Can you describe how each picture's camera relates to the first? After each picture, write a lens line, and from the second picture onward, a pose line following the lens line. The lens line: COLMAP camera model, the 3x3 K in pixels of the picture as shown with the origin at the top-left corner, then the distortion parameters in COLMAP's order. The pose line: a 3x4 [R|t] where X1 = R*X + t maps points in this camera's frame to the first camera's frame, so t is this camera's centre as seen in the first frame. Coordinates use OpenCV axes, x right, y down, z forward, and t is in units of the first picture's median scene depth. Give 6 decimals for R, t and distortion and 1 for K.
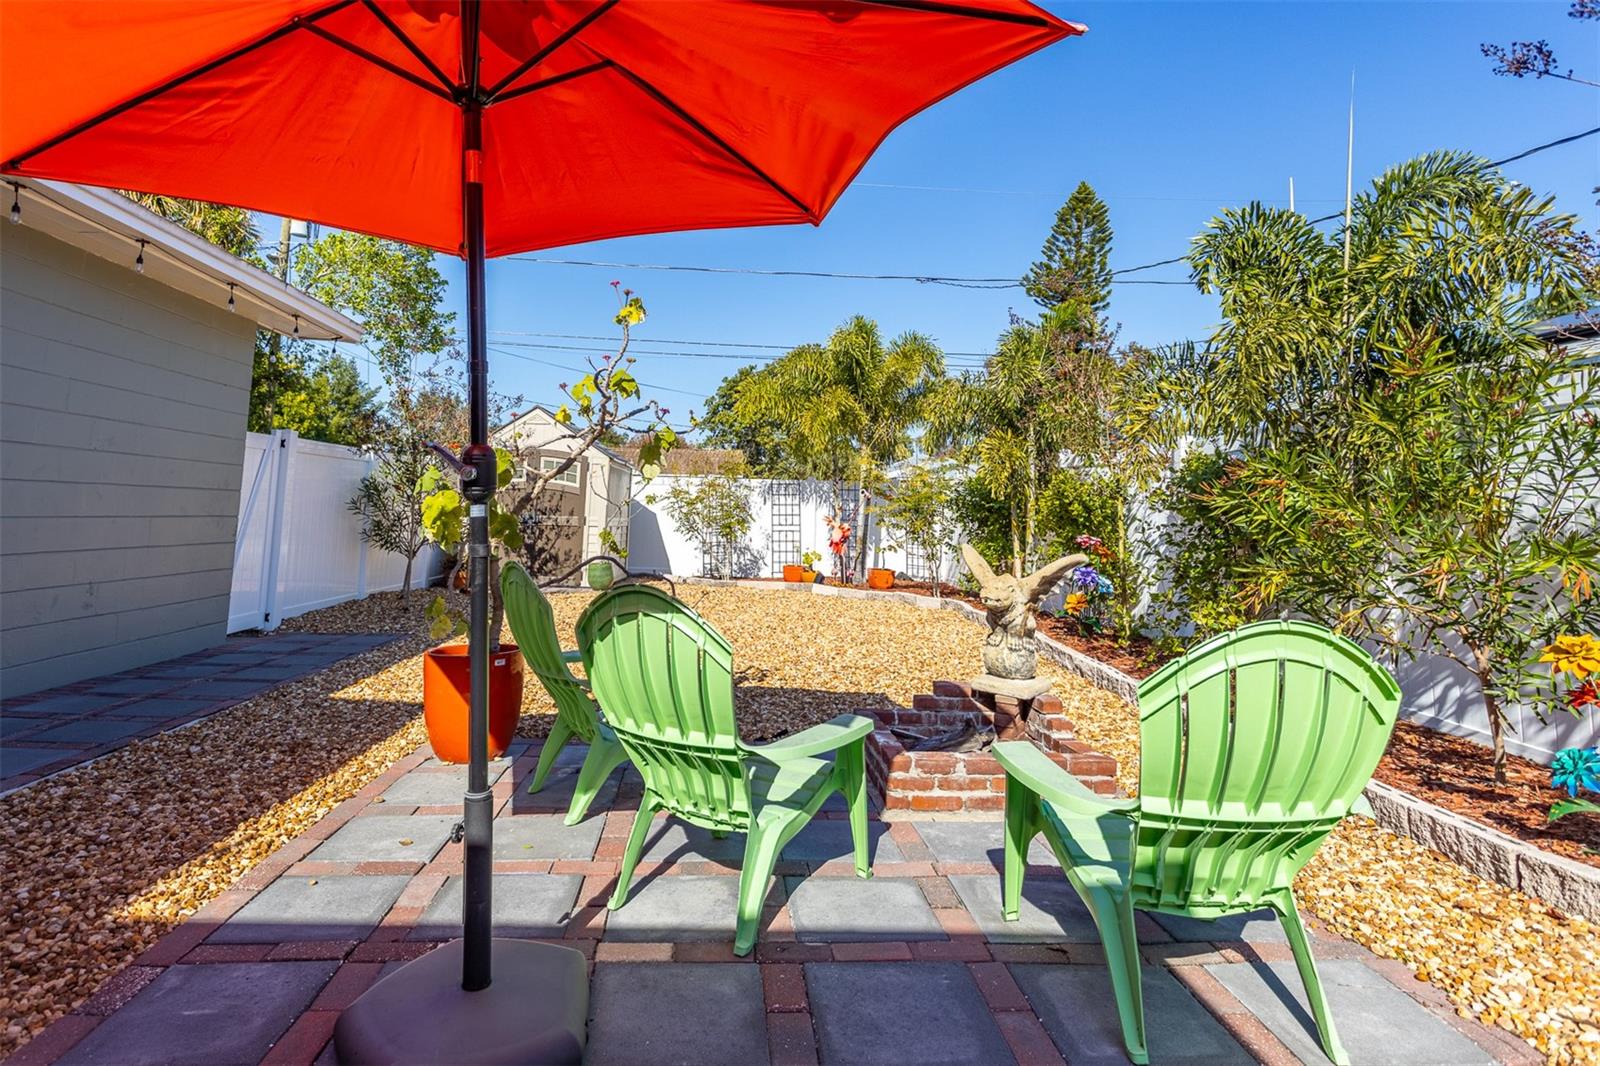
lens RADIAL K [[807.3, 0, 737.5], [0, 807.3, 414.5], [0, 0, 1]] dist [-0.025504, 0.017667]
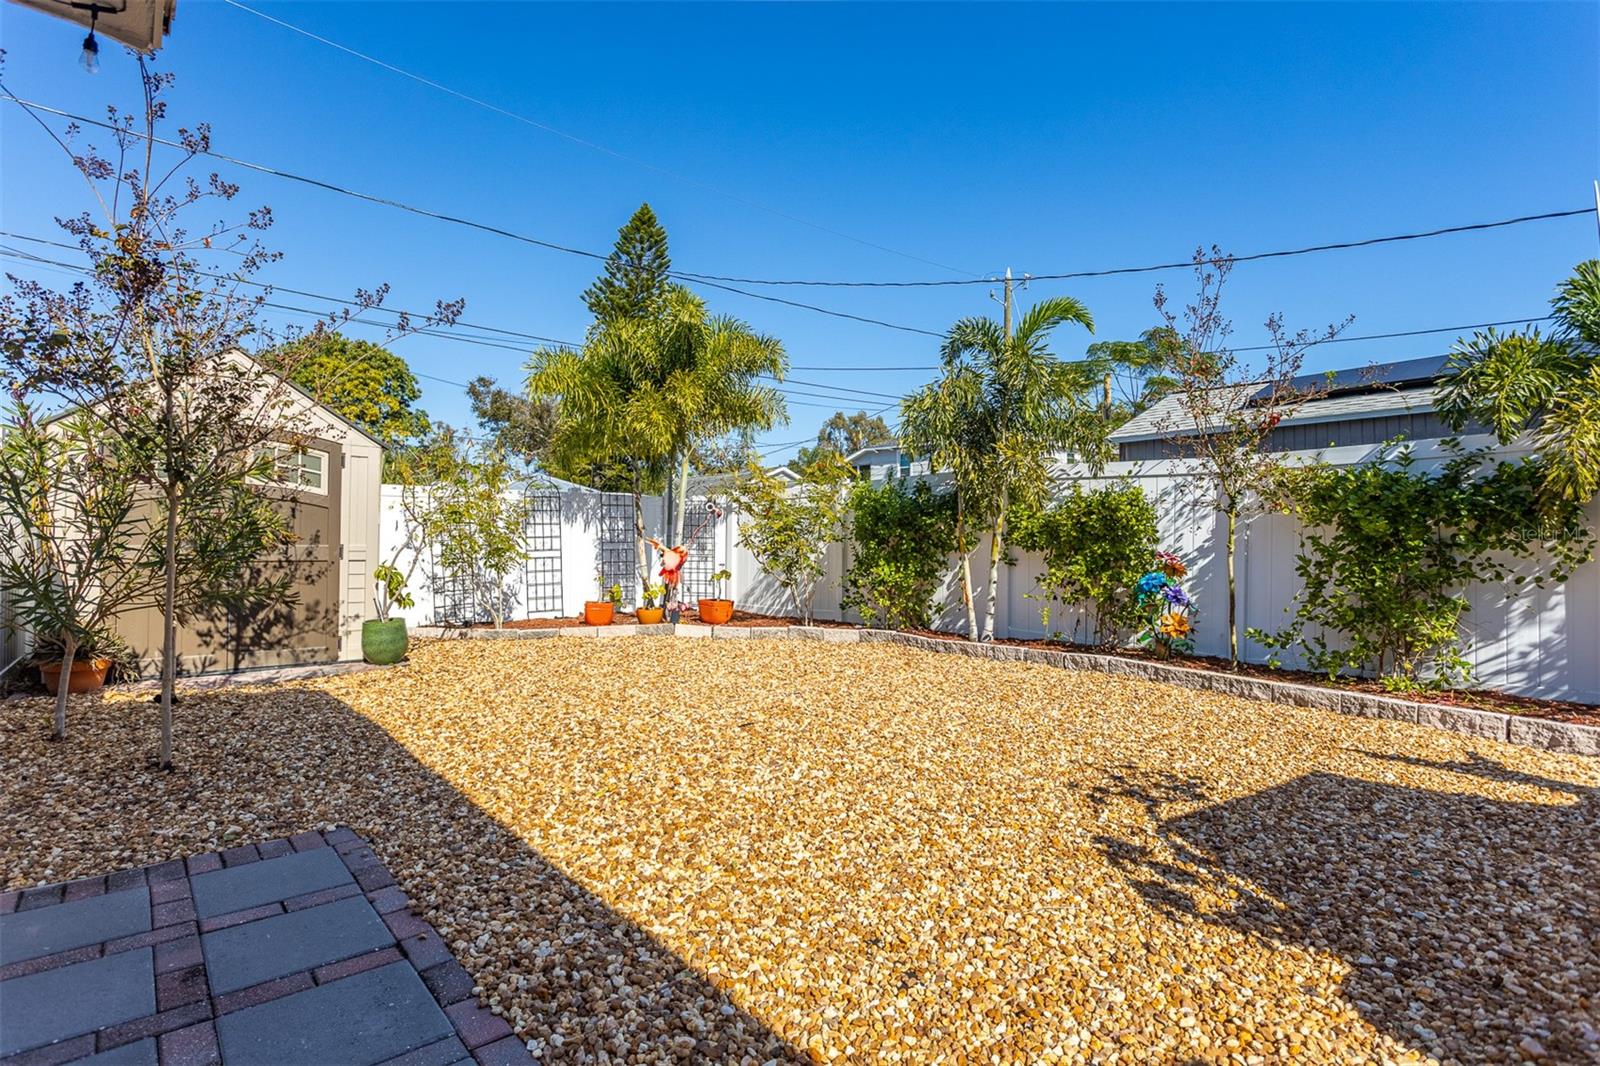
lens RADIAL K [[807.3, 0, 765.0], [0, 807.3, 524.0], [0, 0, 1]] dist [-0.025504, 0.017667]
pose [[0.788172, -0.006439, 0.615422, -0.307183], [-0.060827, 0.994235, 0.088304, 0.040949], [-0.612442, -0.107033, 0.783236, 0.350366]]
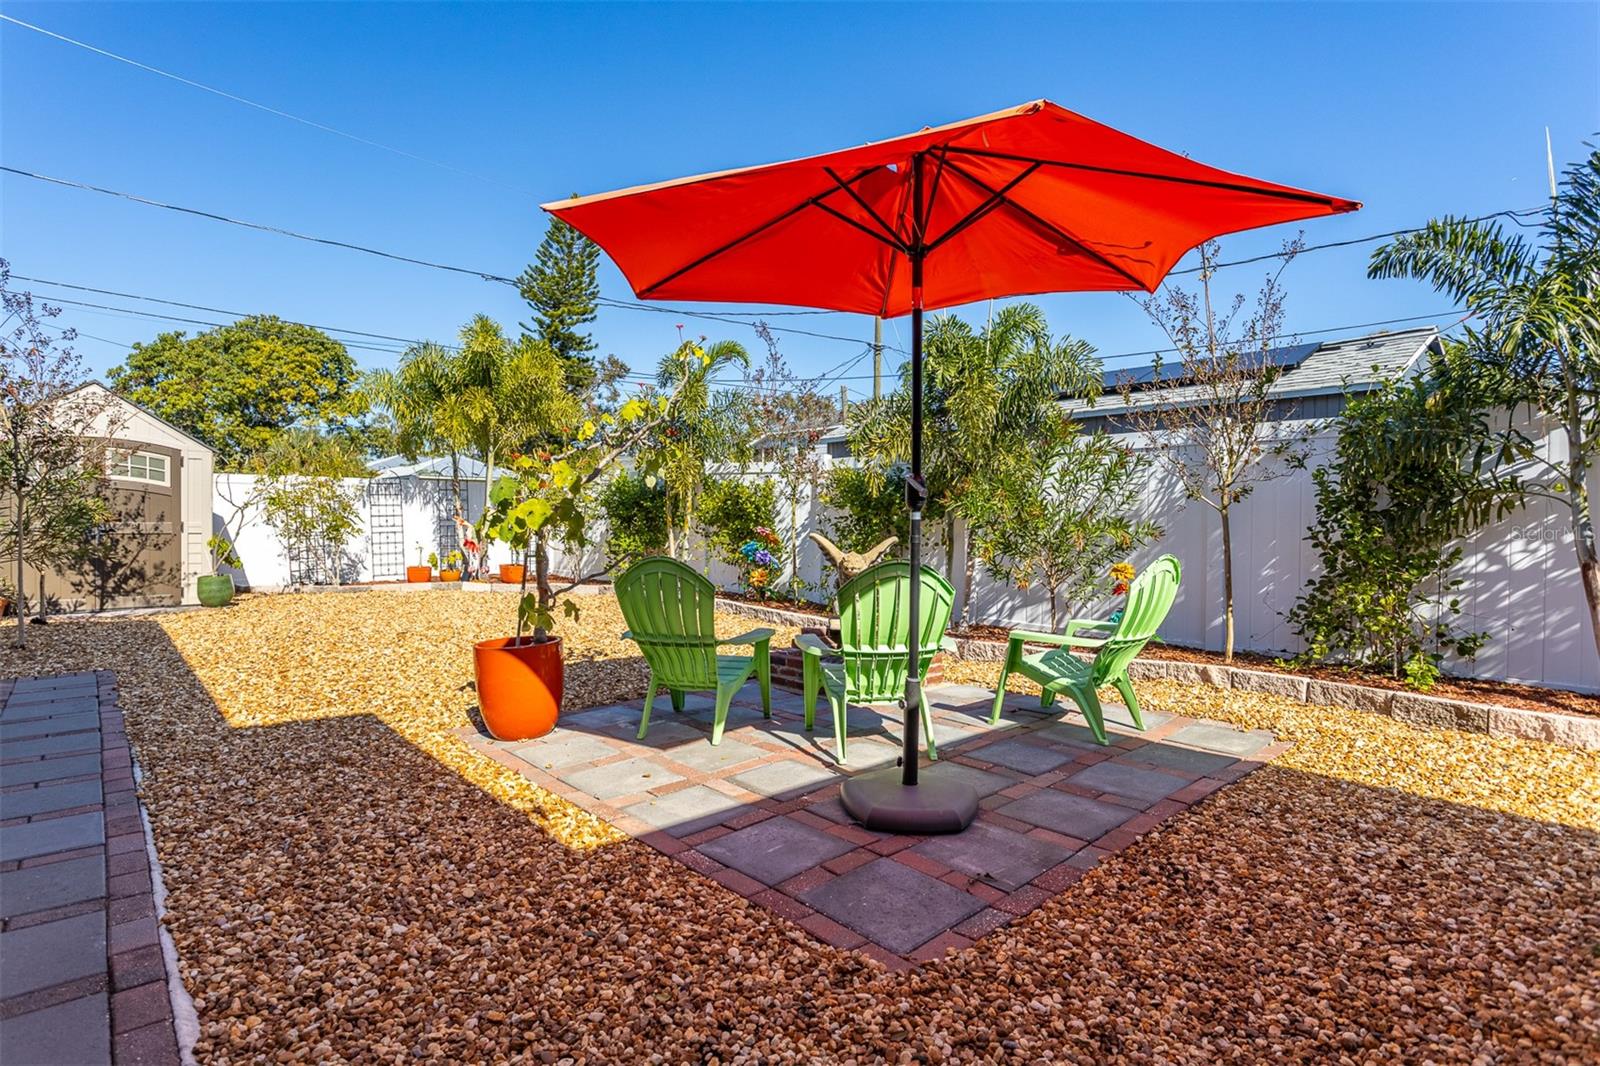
lens RADIAL K [[807.3, 0, 768.2], [0, 807.3, 525.3], [0, 0, 1]] dist [-0.025504, 0.017667]
pose [[0.764648, -0.024972, 0.643964, -0.258886], [-0.065446, 0.991074, 0.116143, -0.004751], [-0.641116, -0.130953, 0.756188, -0.008901]]
